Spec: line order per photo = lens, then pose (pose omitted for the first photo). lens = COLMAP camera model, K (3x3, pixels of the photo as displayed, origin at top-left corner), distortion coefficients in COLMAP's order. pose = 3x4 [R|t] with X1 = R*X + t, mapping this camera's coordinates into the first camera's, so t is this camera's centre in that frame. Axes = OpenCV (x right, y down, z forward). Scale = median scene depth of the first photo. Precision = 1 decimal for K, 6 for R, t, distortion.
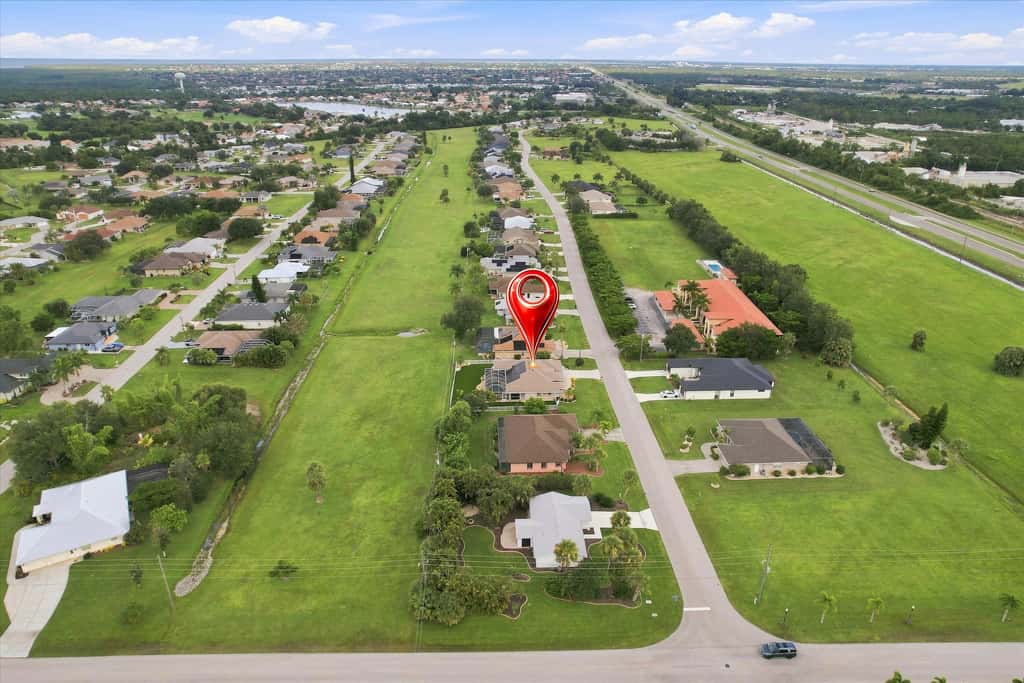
lens RADIAL K [[651.7, 0, 512.0], [0, 651.7, 341.5], [0, 0, 1]] dist [-0.060505, 0.054976]
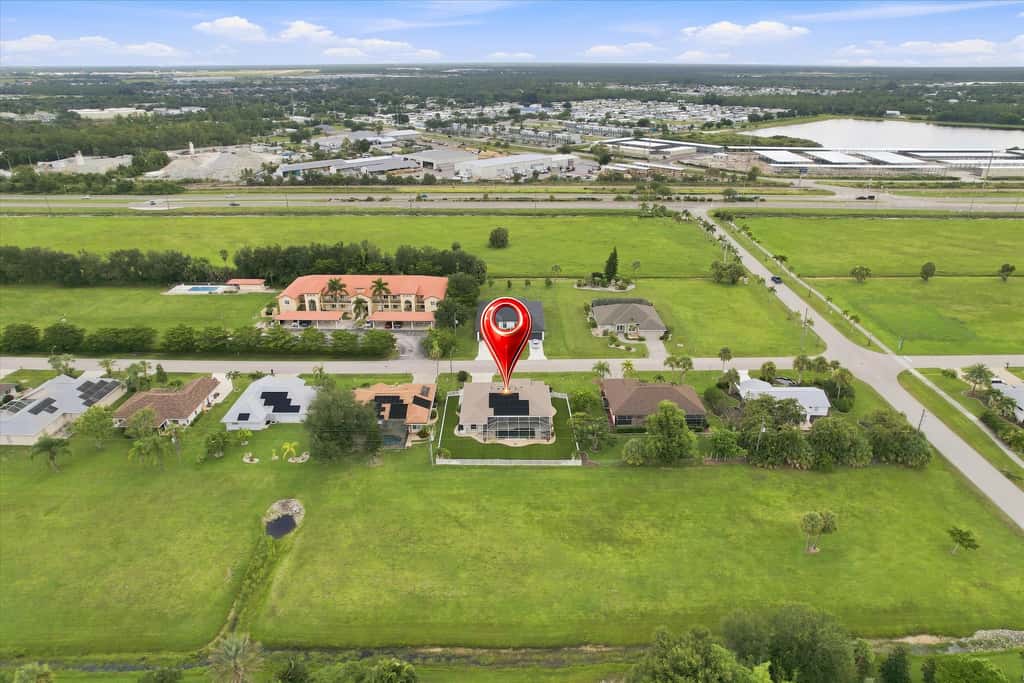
lens RADIAL K [[651.7, 0, 512.0], [0, 651.7, 341.5], [0, 0, 1]] dist [-0.060505, 0.054976]
pose [[0.044686, -0.403019, 0.914100, -0.788002], [0.411837, 0.841075, 0.350690, -0.334620], [-0.910161, 0.360789, 0.203563, 0.919604]]
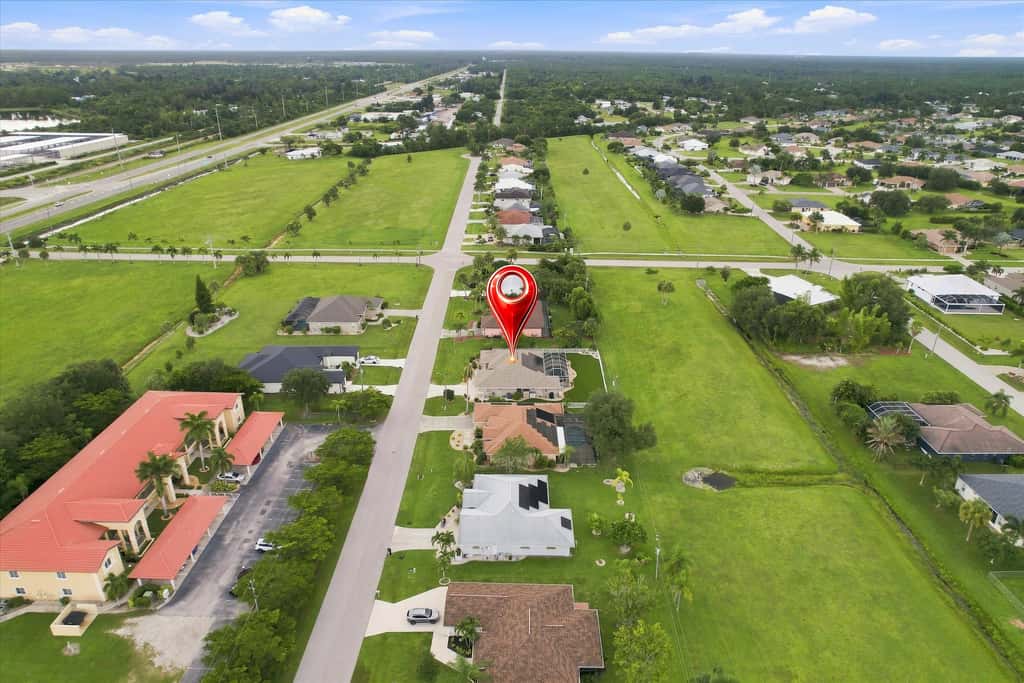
lens RADIAL K [[651.7, 0, 512.0], [0, 651.7, 341.5], [0, 0, 1]] dist [-0.060505, 0.054976]
pose [[-0.998777, -0.037742, 0.031923, 0.009184], [-0.001232, 0.664594, 0.747203, -0.713760], [-0.049417, 0.746250, -0.663828, 1.783784]]
